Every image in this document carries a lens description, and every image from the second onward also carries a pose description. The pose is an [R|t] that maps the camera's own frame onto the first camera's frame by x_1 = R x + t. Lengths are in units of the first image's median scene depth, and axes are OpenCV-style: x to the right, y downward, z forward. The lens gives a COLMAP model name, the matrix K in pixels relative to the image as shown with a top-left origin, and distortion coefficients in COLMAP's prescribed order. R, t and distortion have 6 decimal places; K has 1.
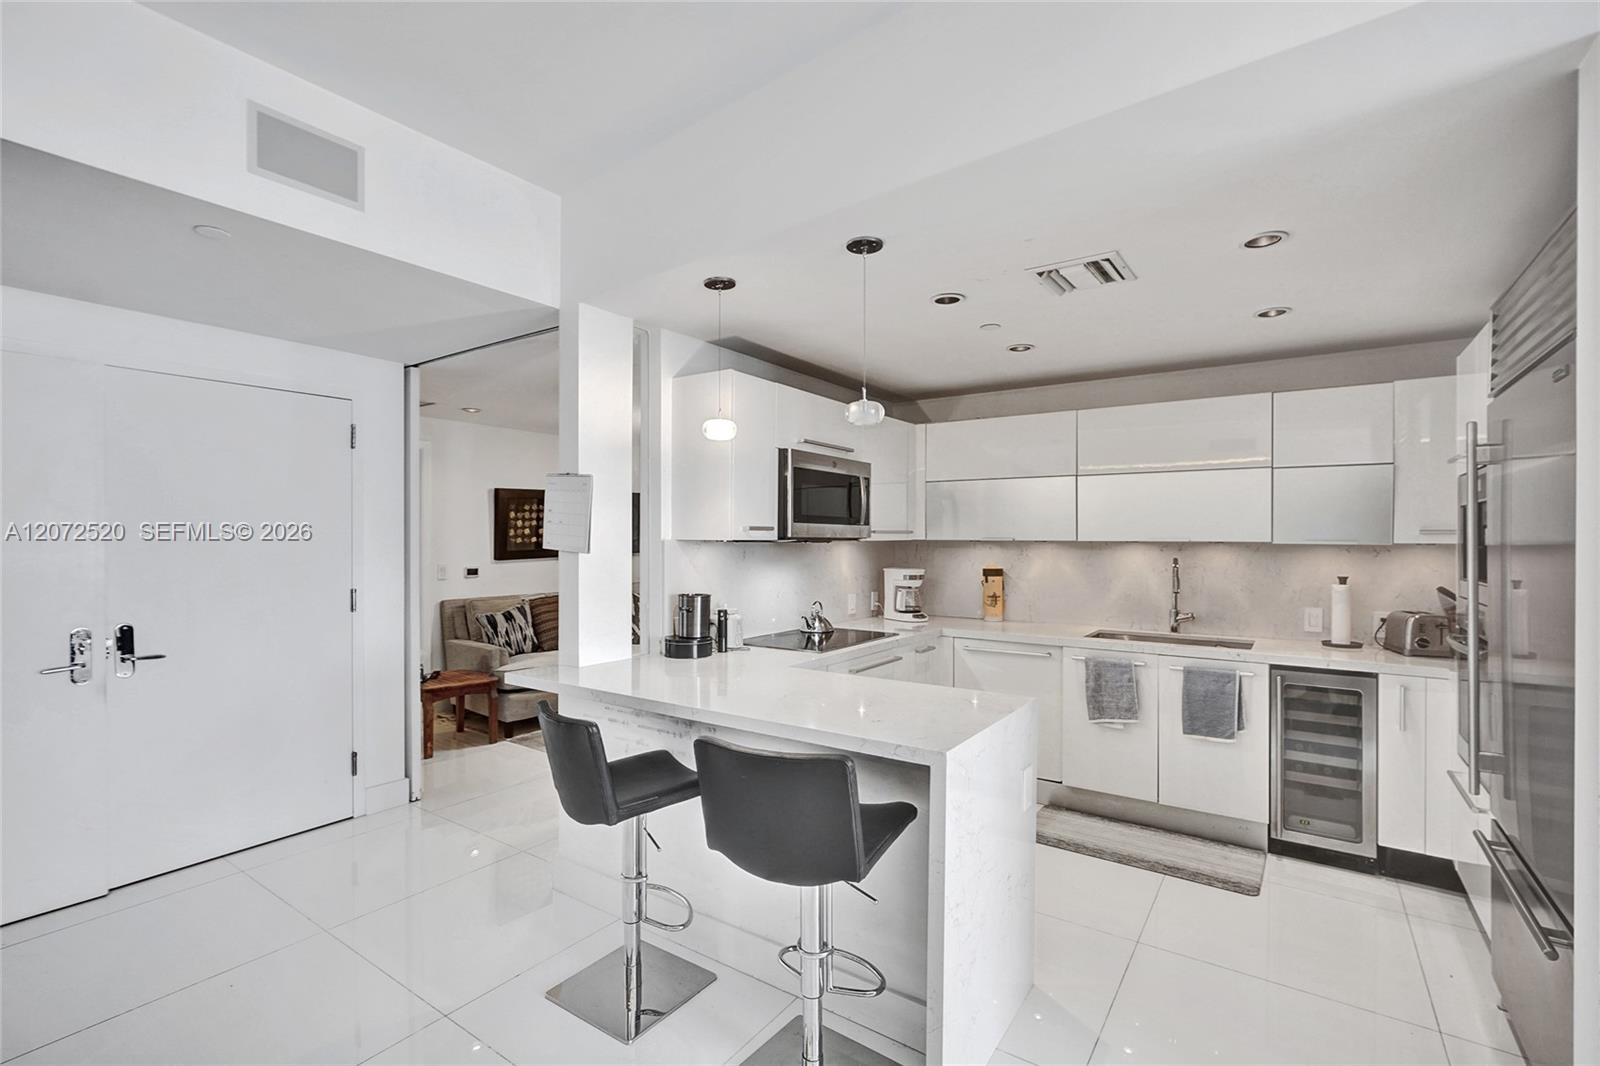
lens RADIAL K [[718.0, 0, 807.2], [0, 718.0, 539.6], [0, 0, 1]] dist [-0.000465, 0.000462]
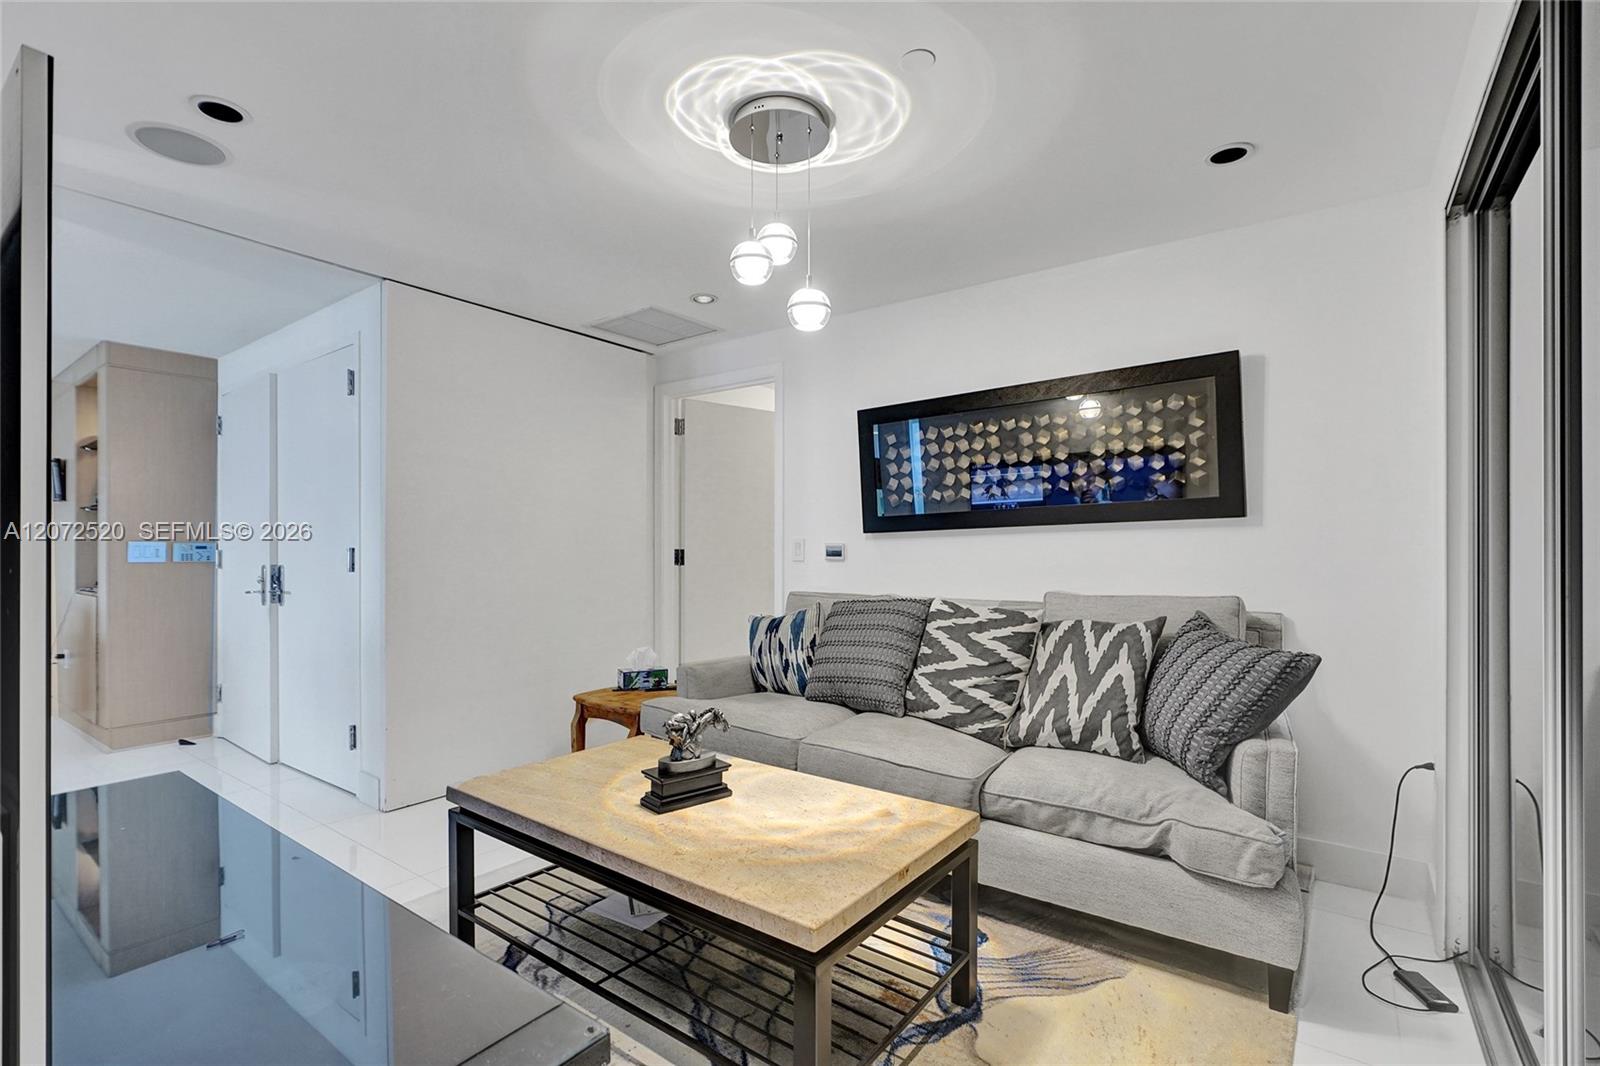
lens RADIAL K [[729.2, 0, 793.3], [0, 729.2, 537.2], [0, 0, 1]] dist [-0.002124, 0.007765]
pose [[-0.033213, -0.019508, -0.999258, 0.270758], [-0.004459, 0.999802, -0.019370, 0.068808], [0.999438, 0.003812, -0.033294, 1.510325]]
